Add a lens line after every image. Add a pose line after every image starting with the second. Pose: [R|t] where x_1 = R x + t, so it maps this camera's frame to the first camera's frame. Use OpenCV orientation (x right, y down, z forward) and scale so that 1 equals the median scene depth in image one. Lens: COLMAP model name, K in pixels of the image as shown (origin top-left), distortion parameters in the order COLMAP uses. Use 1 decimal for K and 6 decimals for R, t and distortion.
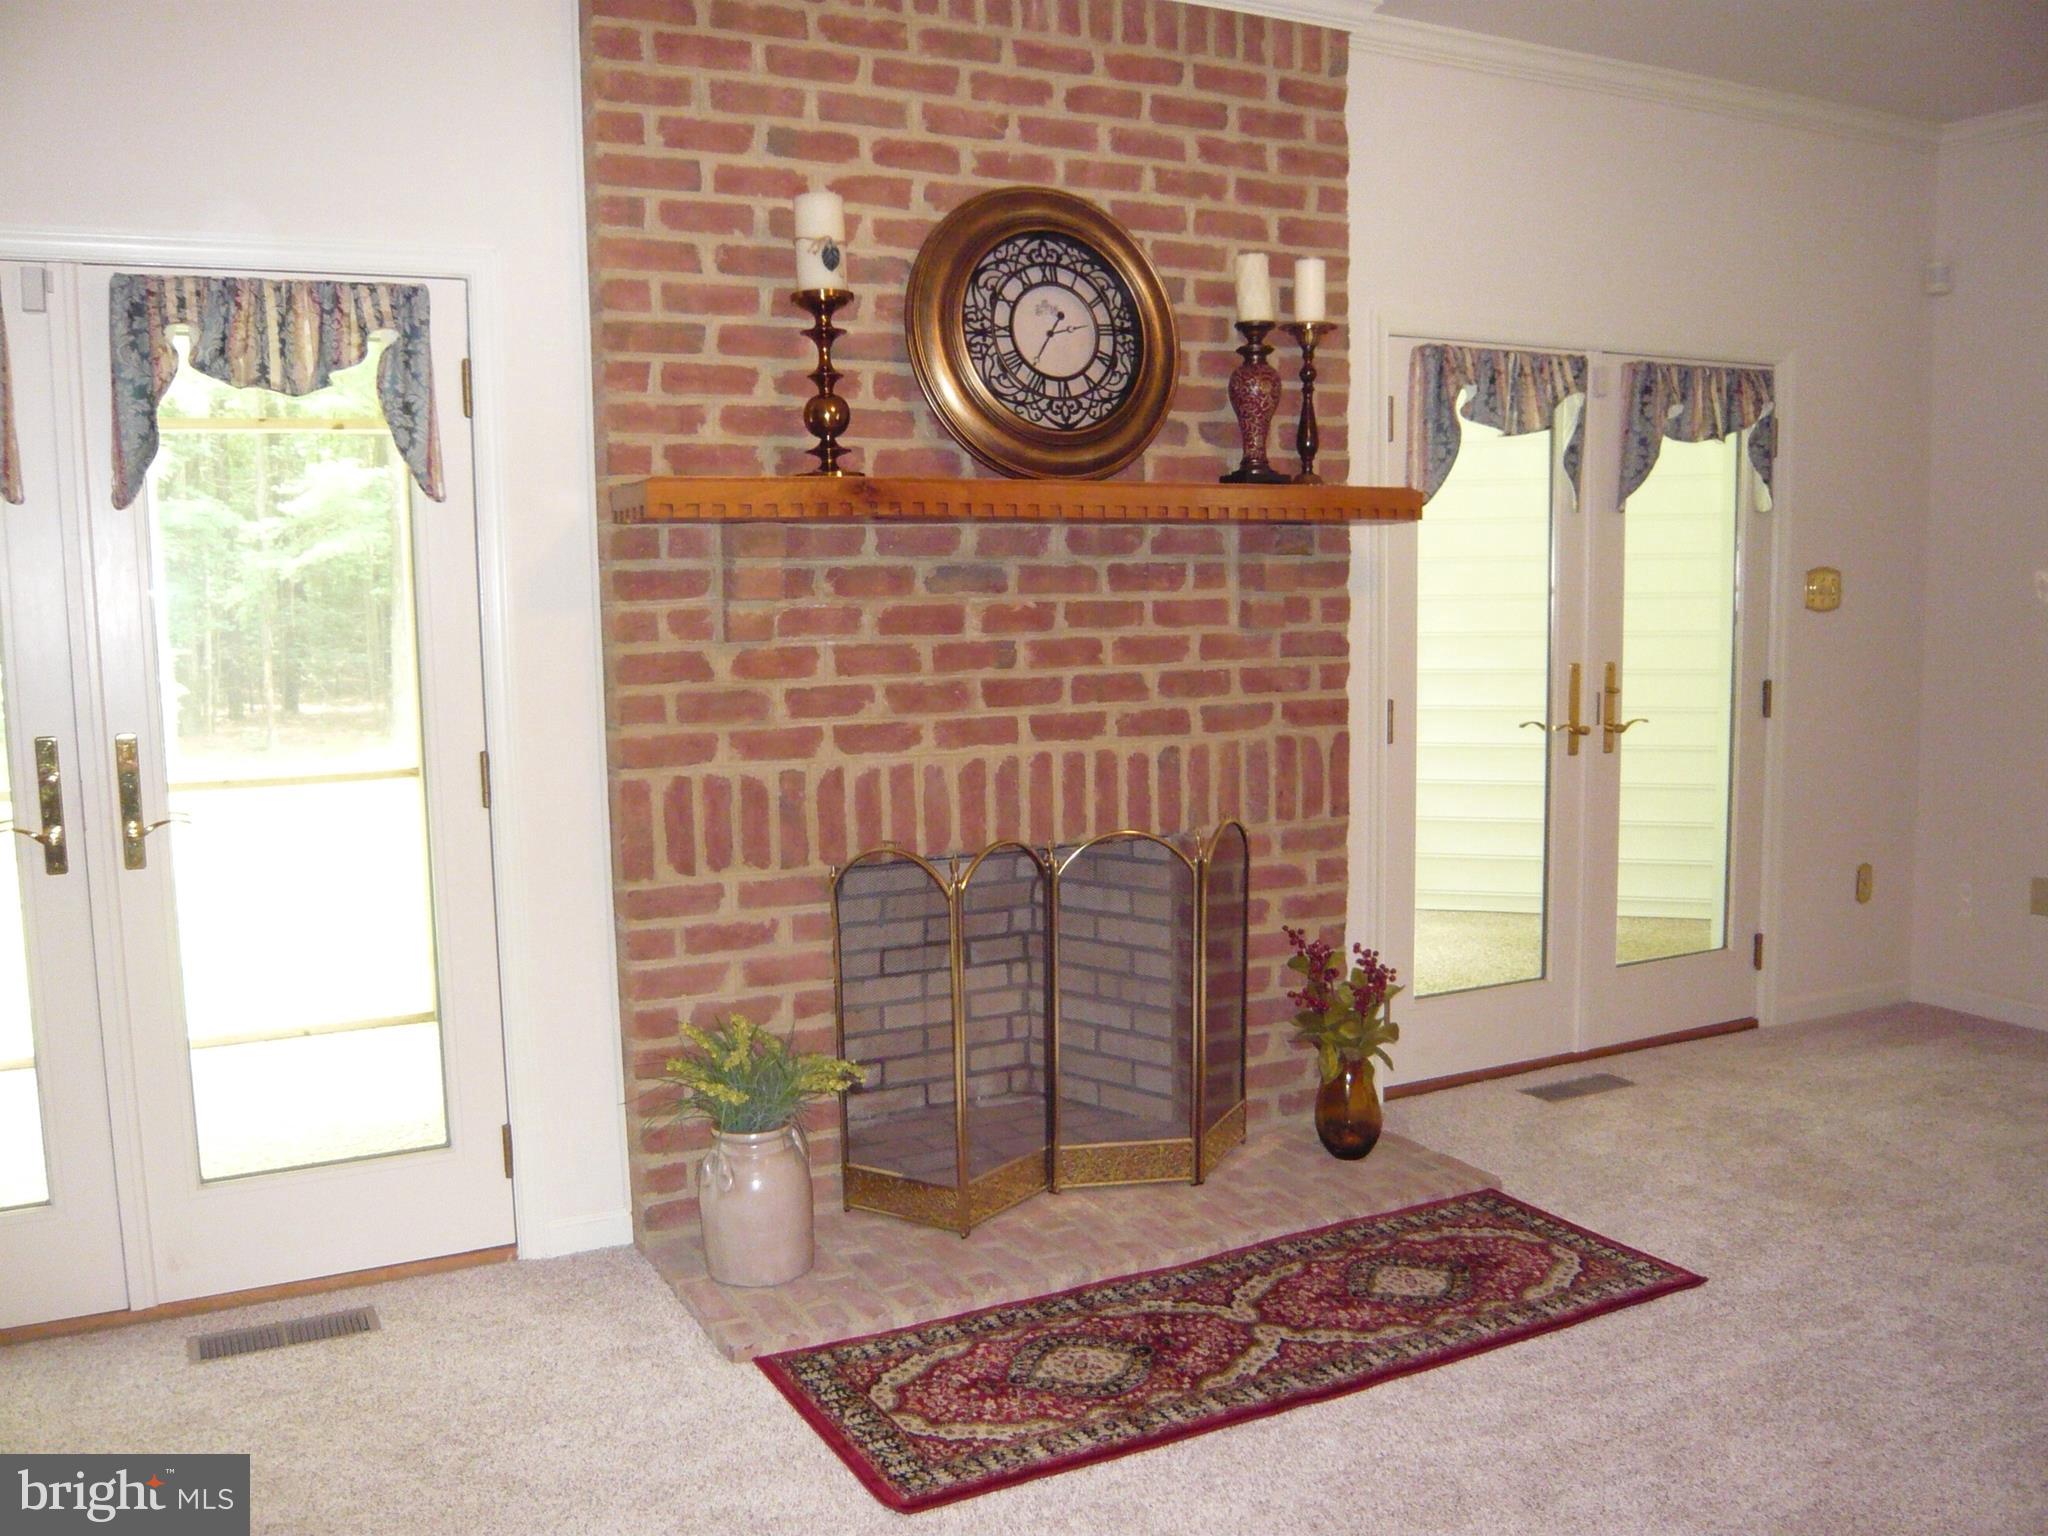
lens RADIAL K [[1728.4, 0, 1024.0], [0, 1728.4, 768.0], [0, 0, 1]] dist [-0.107710, 0.079845]
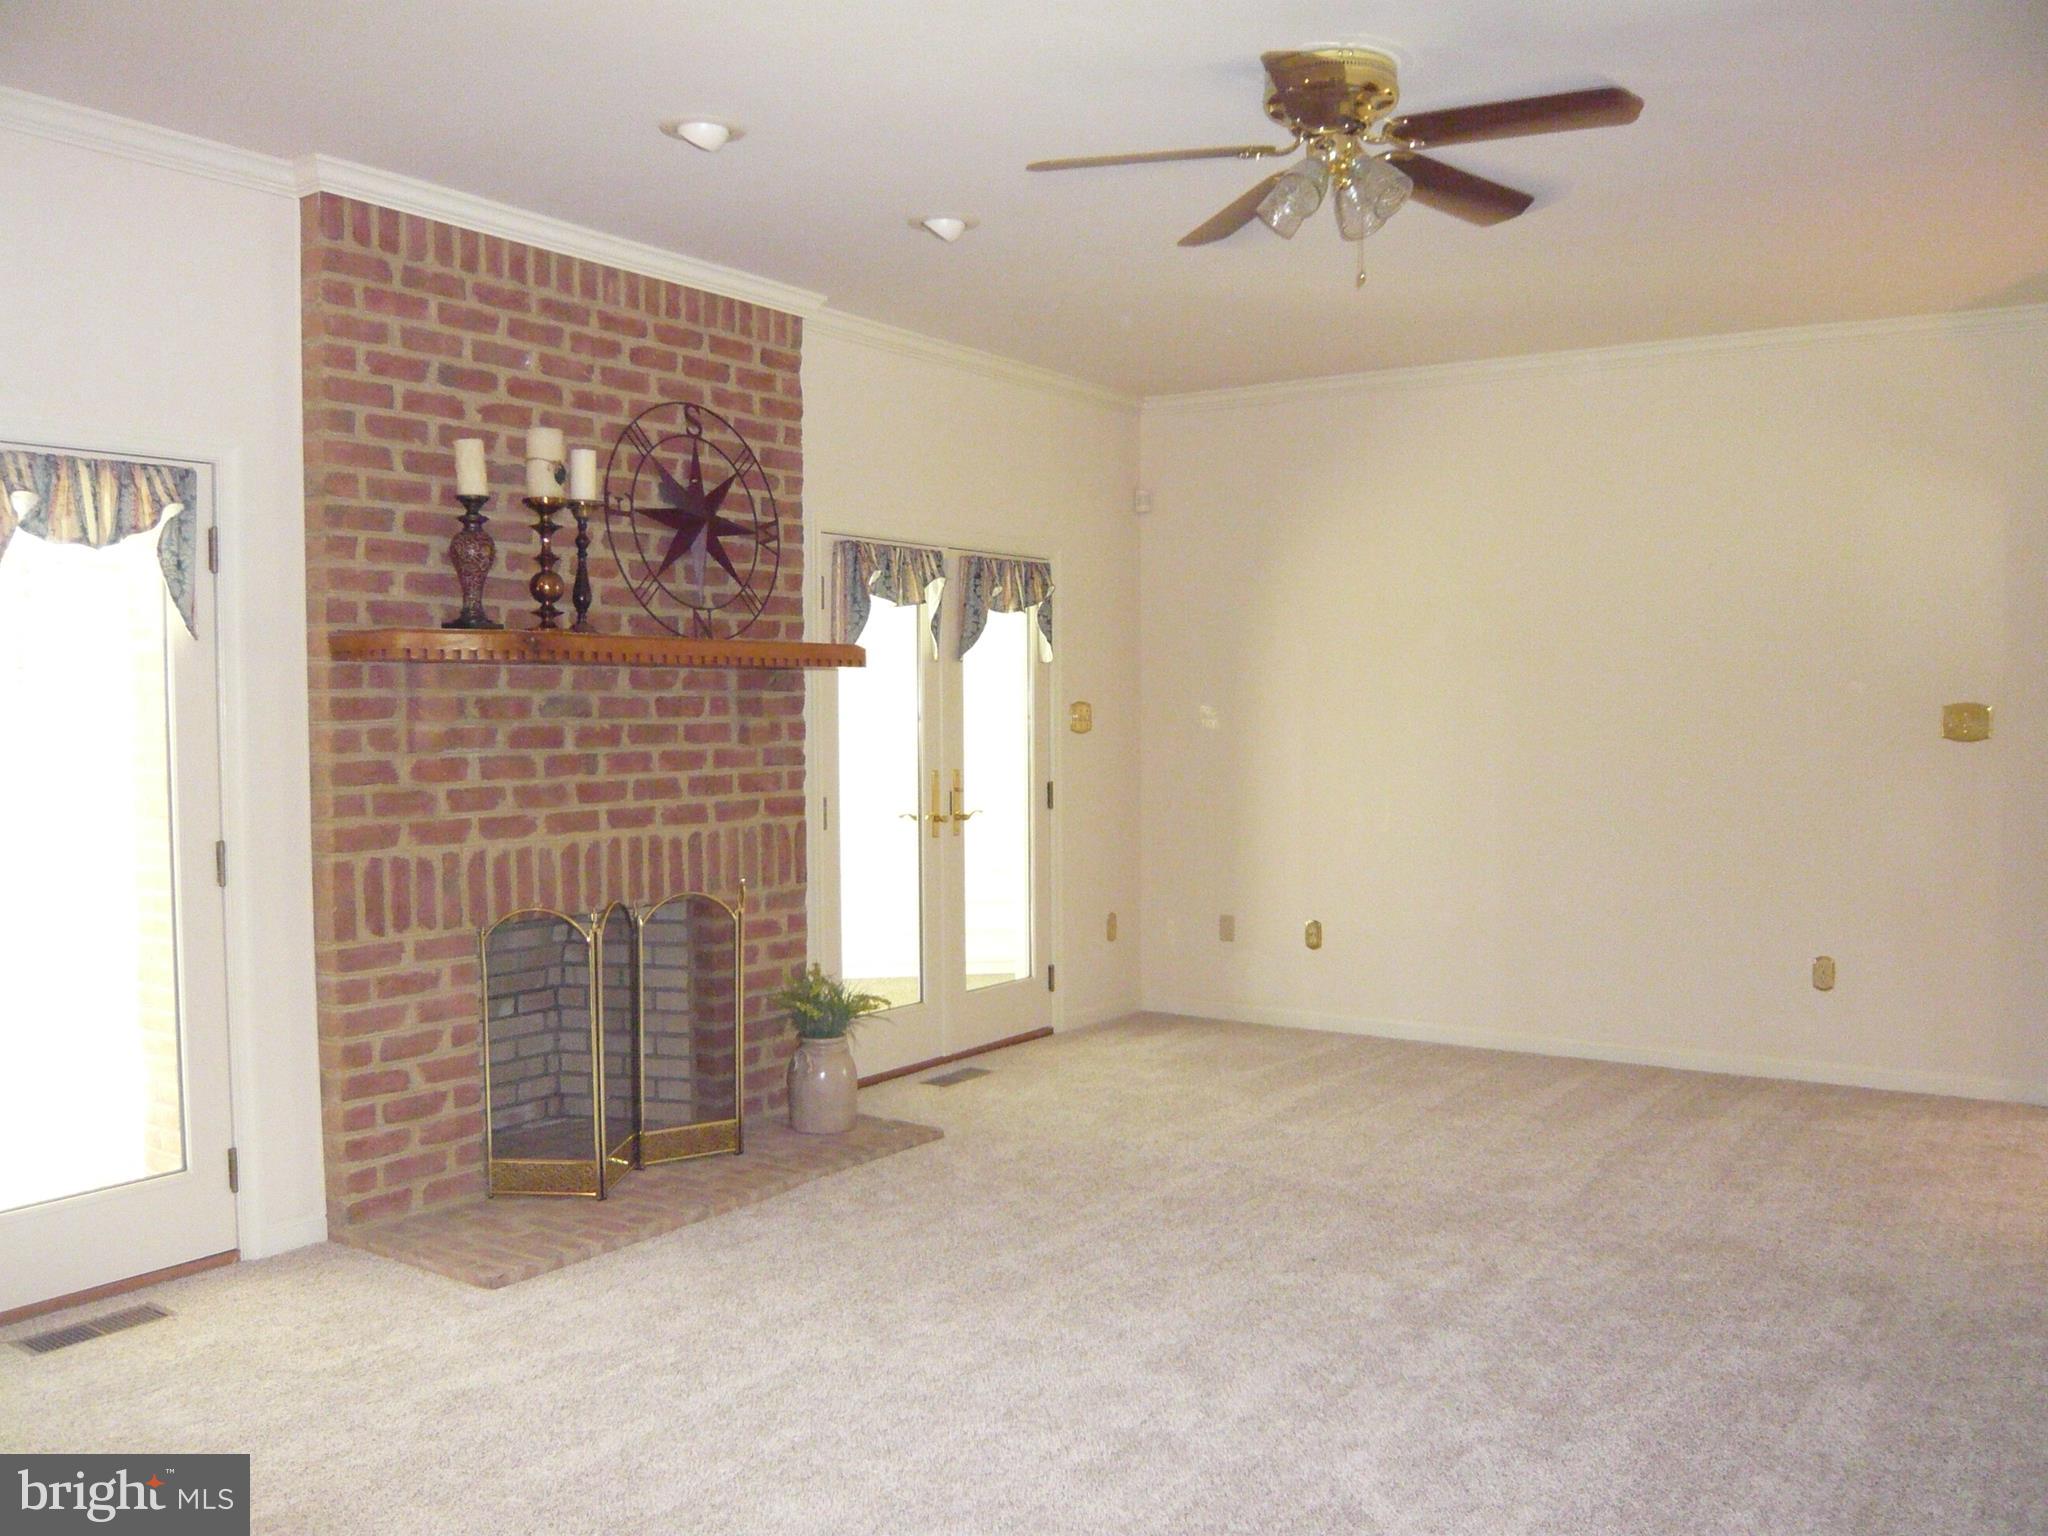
lens RADIAL K [[1728.4, 0, 1024.0], [0, 1728.4, 768.0], [0, 0, 1]] dist [-0.107710, 0.079845]
pose [[0.877716, -0.006874, 0.479132, -0.354534], [0.043621, 0.996892, -0.065606, 0.039201], [-0.477192, 0.078484, 0.875287, -0.318805]]
